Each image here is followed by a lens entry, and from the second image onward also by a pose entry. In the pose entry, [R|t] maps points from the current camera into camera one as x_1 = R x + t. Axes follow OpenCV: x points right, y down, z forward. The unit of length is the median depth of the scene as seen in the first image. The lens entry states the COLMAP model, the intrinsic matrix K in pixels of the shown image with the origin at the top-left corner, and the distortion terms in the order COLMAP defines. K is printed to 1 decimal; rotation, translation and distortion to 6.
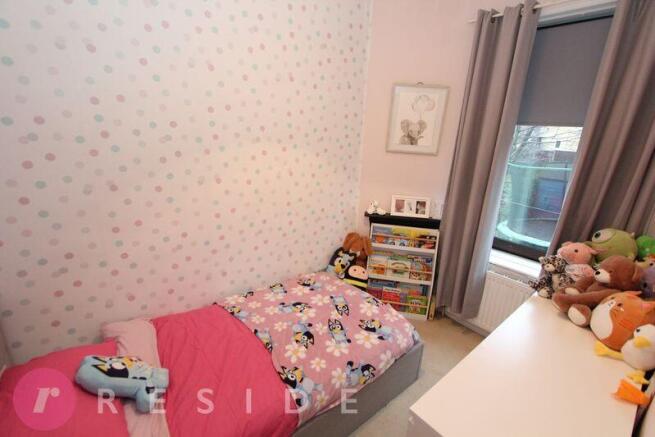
lens RADIAL K [[301.1, 0, 326.5], [0, 301.1, 218.3], [0, 0, 1]] dist [-0.003440, -0.000007]
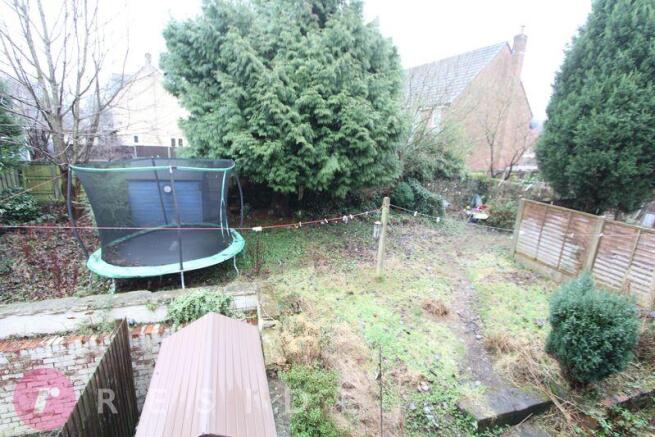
lens RADIAL K [[301.1, 0, 327.8], [0, 301.1, 217.3], [0, 0, 1]] dist [-0.003440, -0.000007]
pose [[0.368840, -0.238051, 0.898492, 0.184458], [0.233902, 0.959312, 0.158146, -0.042744], [-0.899582, 0.151828, 0.409513, 0.234071]]
